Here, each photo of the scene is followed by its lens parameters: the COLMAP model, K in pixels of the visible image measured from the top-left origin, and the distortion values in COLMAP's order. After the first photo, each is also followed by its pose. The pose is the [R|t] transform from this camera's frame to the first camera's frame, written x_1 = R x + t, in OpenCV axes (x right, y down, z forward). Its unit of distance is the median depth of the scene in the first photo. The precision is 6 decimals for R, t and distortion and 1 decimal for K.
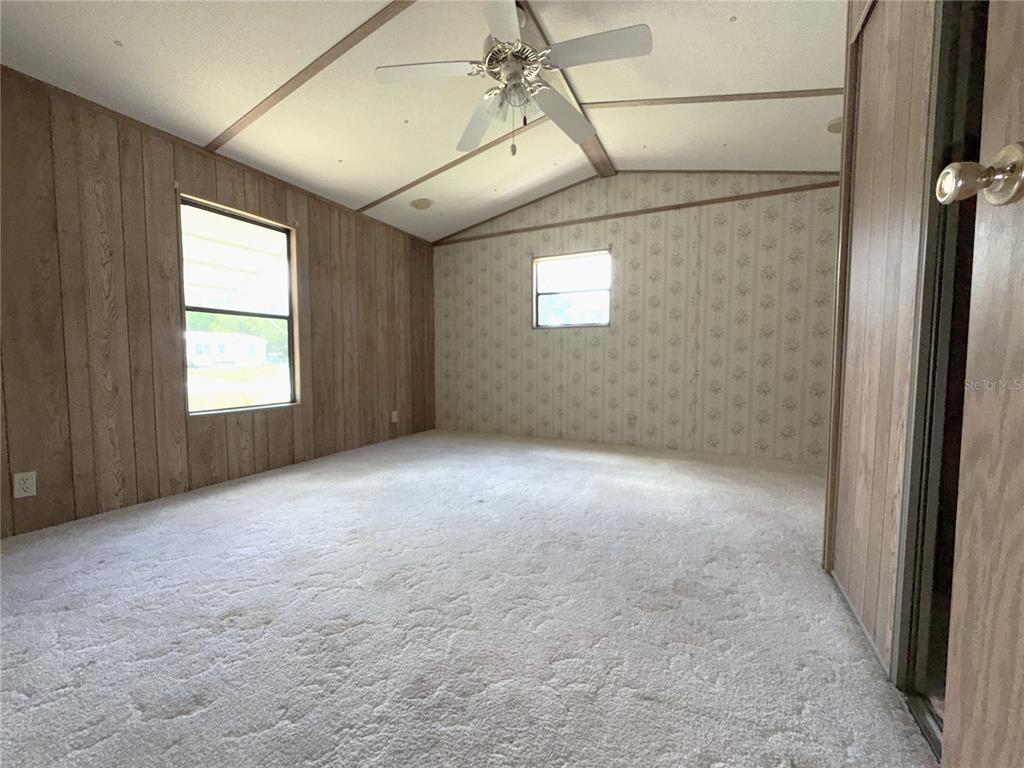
lens RADIAL K [[409.9, 0, 508.4], [0, 409.9, 382.6], [0, 0, 1]] dist [0.000809, -0.000397]
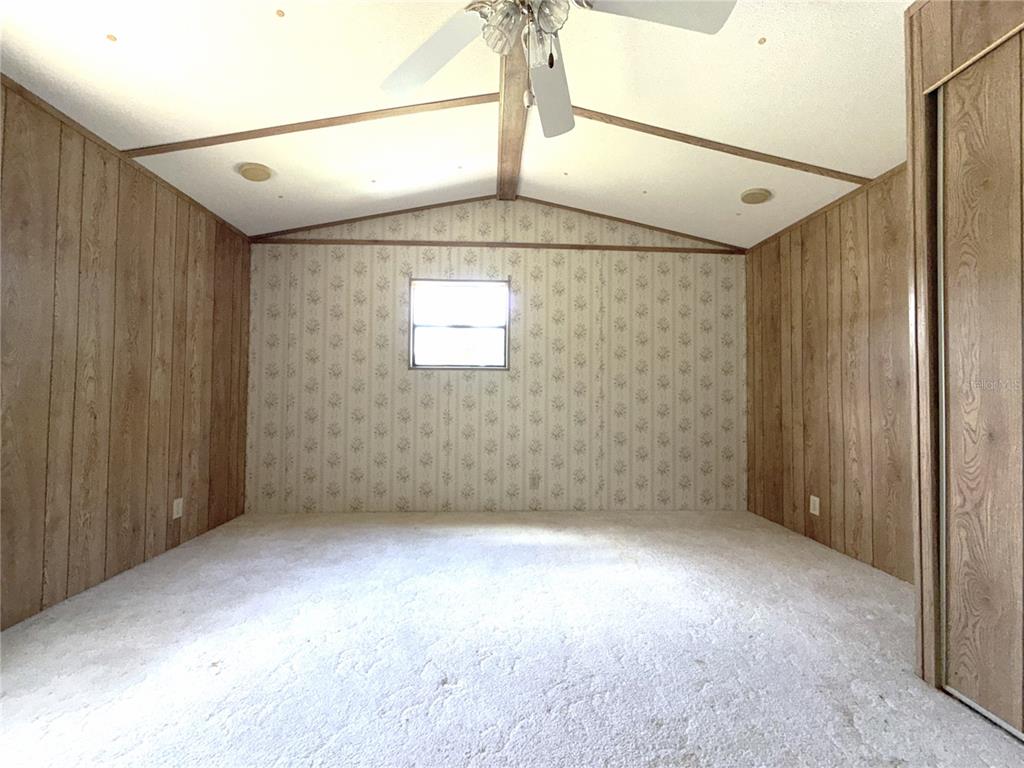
lens RADIAL K [[409.9, 0, 508.4], [0, 409.9, 382.6], [0, 0, 1]] dist [0.000809, -0.000397]
pose [[0.875007, 0.020953, 0.483657, -0.164779], [0.020785, 0.996516, -0.080775, -0.043682], [-0.483664, 0.080731, 0.871523, 0.264588]]
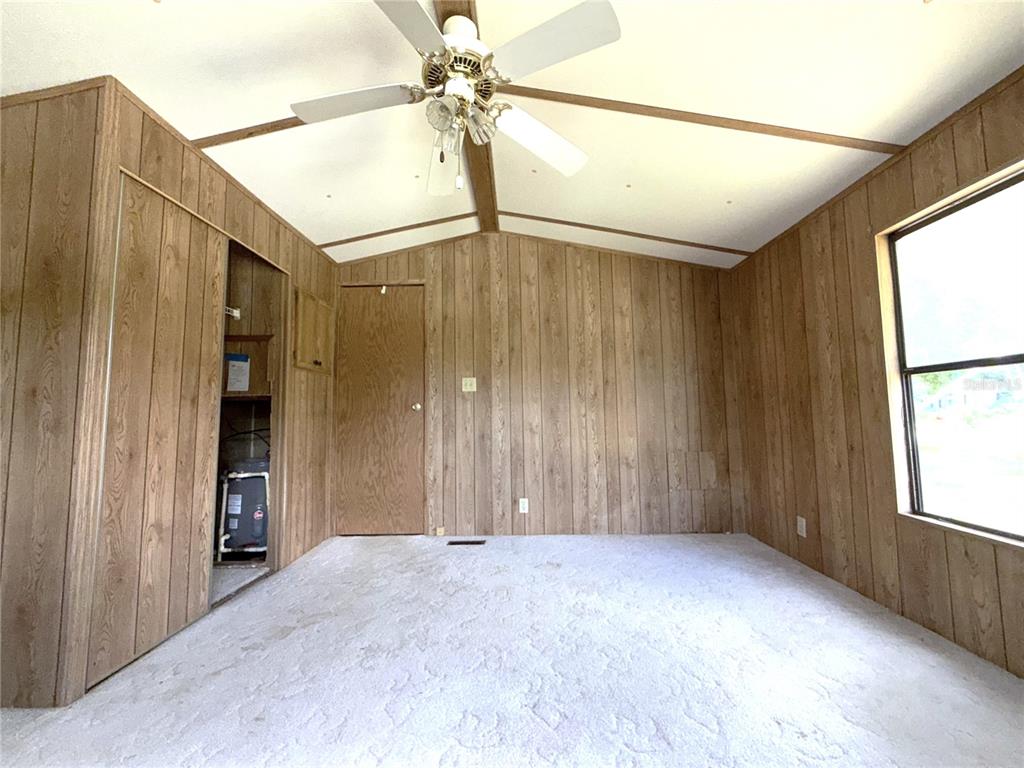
lens RADIAL K [[409.9, 0, 508.4], [0, 409.9, 382.6], [0, 0, 1]] dist [0.000809, -0.000397]
pose [[-0.908048, -0.019398, -0.418417, 0.129823], [-0.009626, 0.999630, -0.025451, -0.089255], [0.418756, -0.019083, -0.907898, 0.919226]]
